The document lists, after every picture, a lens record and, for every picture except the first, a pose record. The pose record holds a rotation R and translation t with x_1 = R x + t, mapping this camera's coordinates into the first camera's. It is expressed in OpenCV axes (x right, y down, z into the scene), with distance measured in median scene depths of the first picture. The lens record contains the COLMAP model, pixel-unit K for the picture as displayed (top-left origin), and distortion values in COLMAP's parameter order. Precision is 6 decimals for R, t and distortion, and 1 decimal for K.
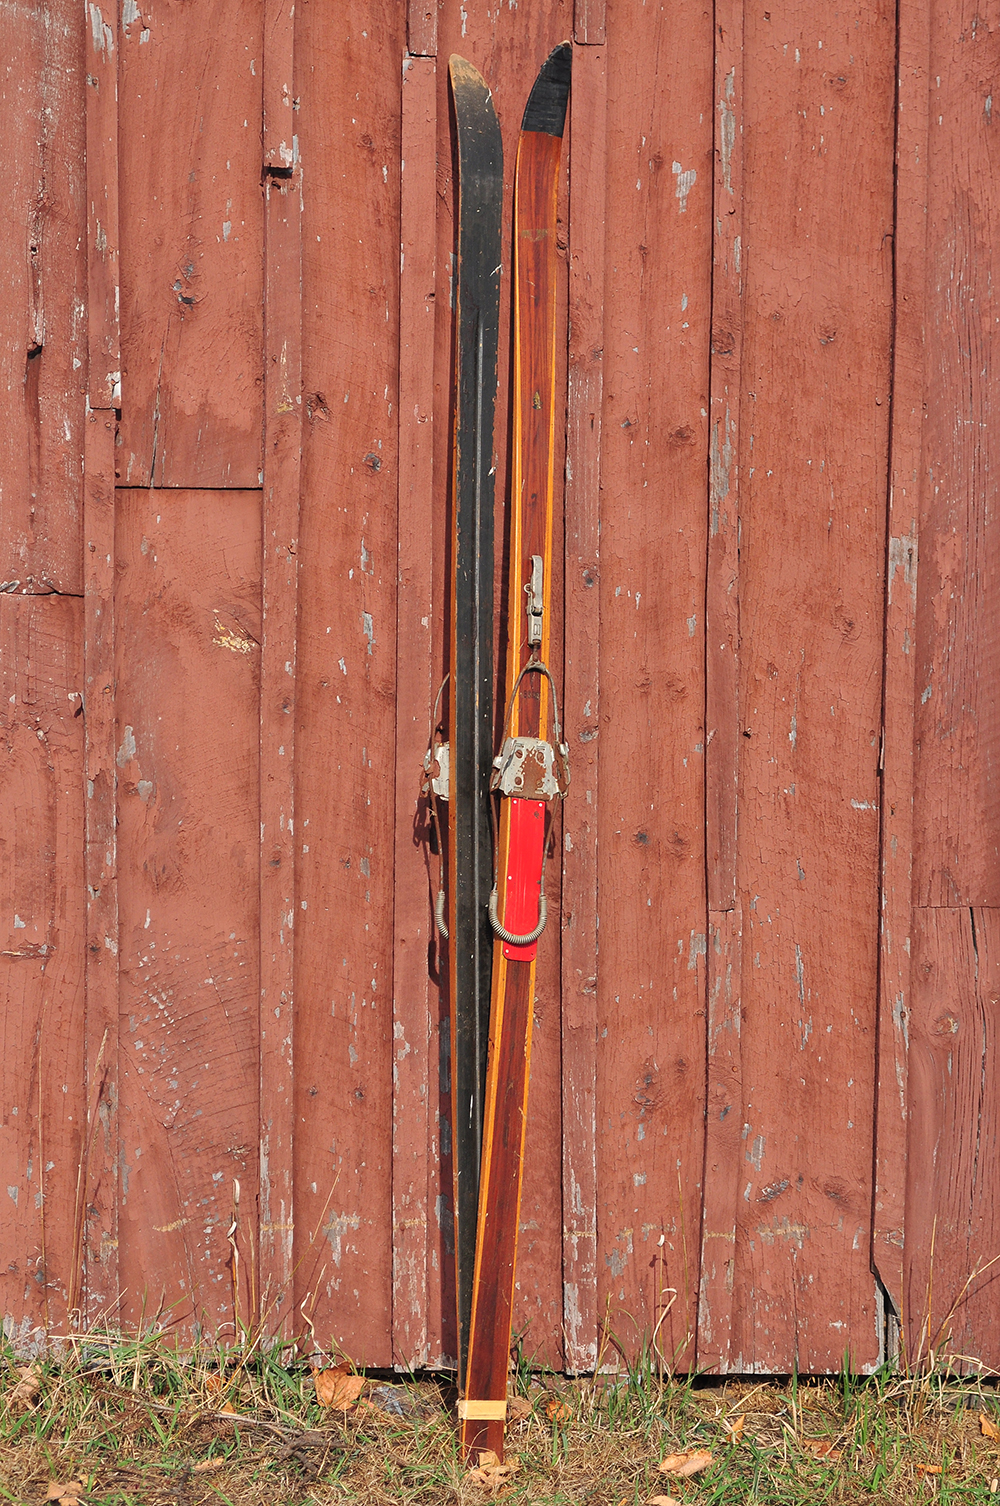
lens RADIAL K [[3992.1, 0, 503.9], [0, 3992.1, 753.6], [0, 0, 1]] dist [0.012482, 0.000000]
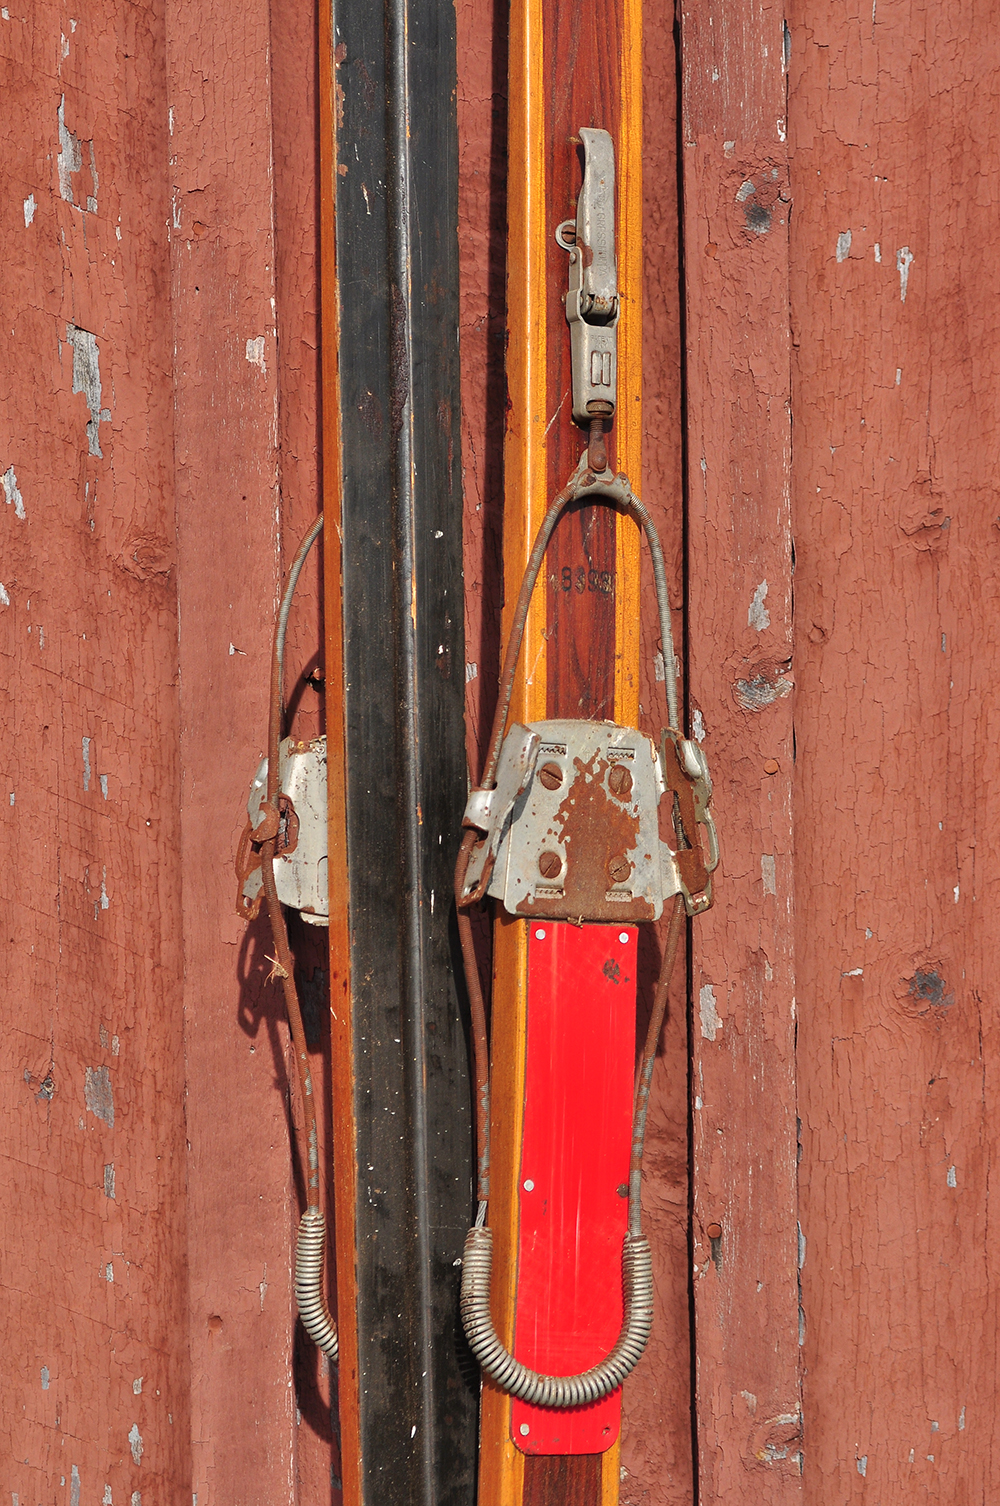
lens RADIAL K [[3992.1, 0, 493.6], [0, 3992.1, 718.4], [0, 0, 1]] dist [0.012482, 0.000000]
pose [[0.999588, -0.021127, -0.019443, 0.005322], [0.022172, 0.998230, 0.055179, -0.020729], [0.018242, -0.055587, 0.998287, 0.672220]]
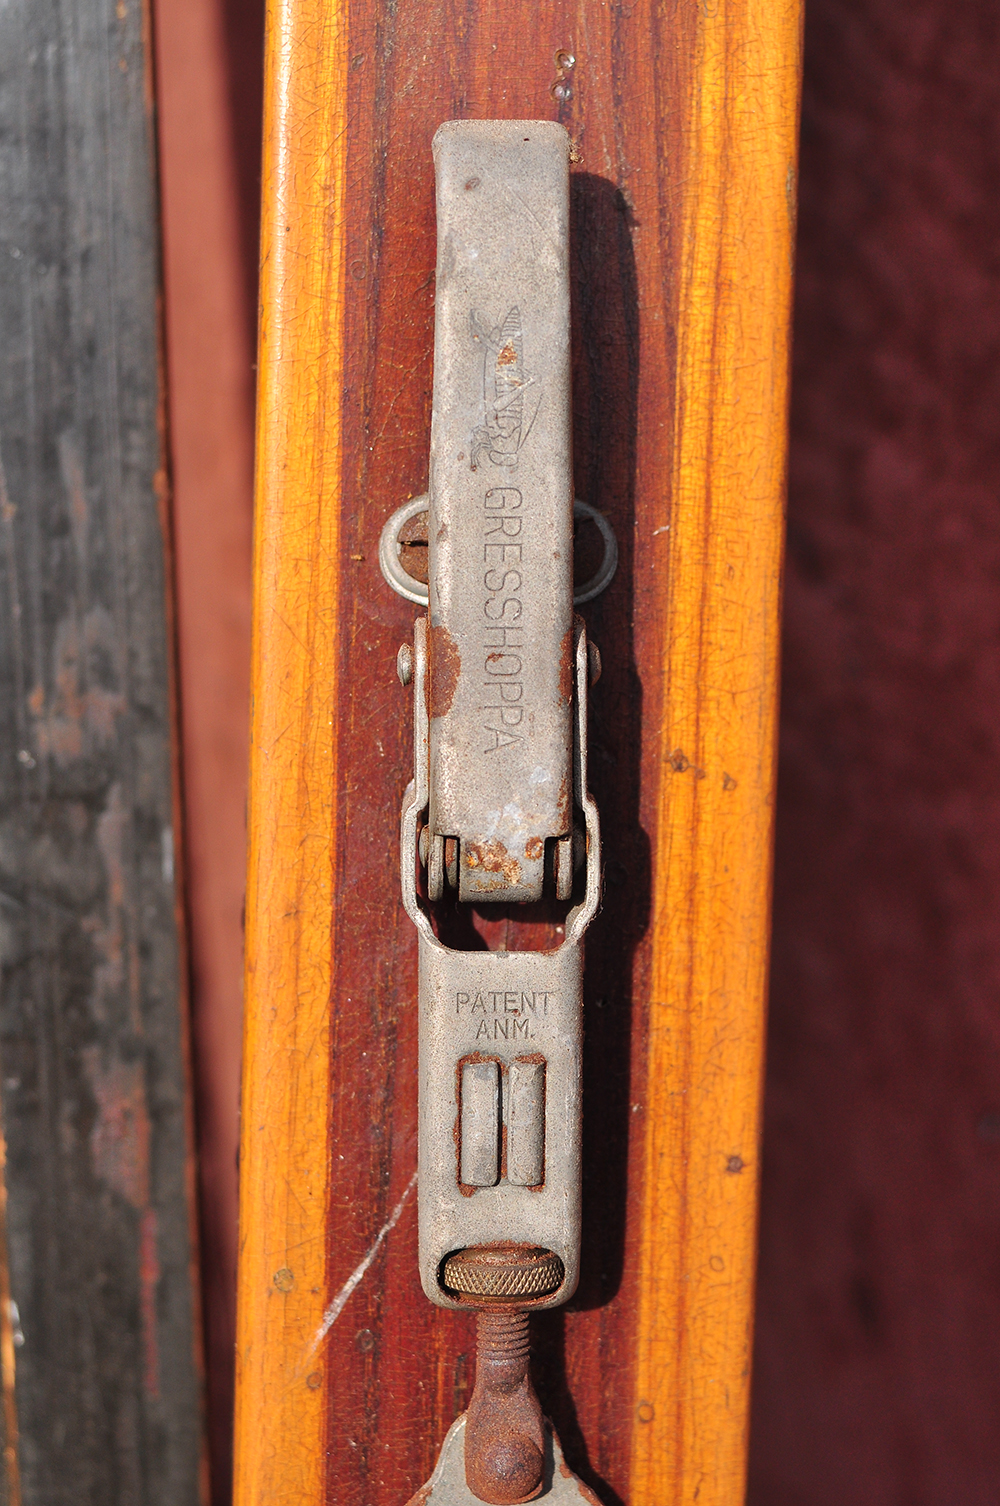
lens RADIAL K [[2934.7, 0, 494.1], [0, 2934.7, 750.6], [0, 0, 1]] dist [-0.065718, 0.000000]
pose [[0.907008, 0.025067, -0.420366, 0.030212], [0.066134, 0.977361, 0.200975, -0.047406], [0.415887, -0.210086, 0.884817, 0.921128]]
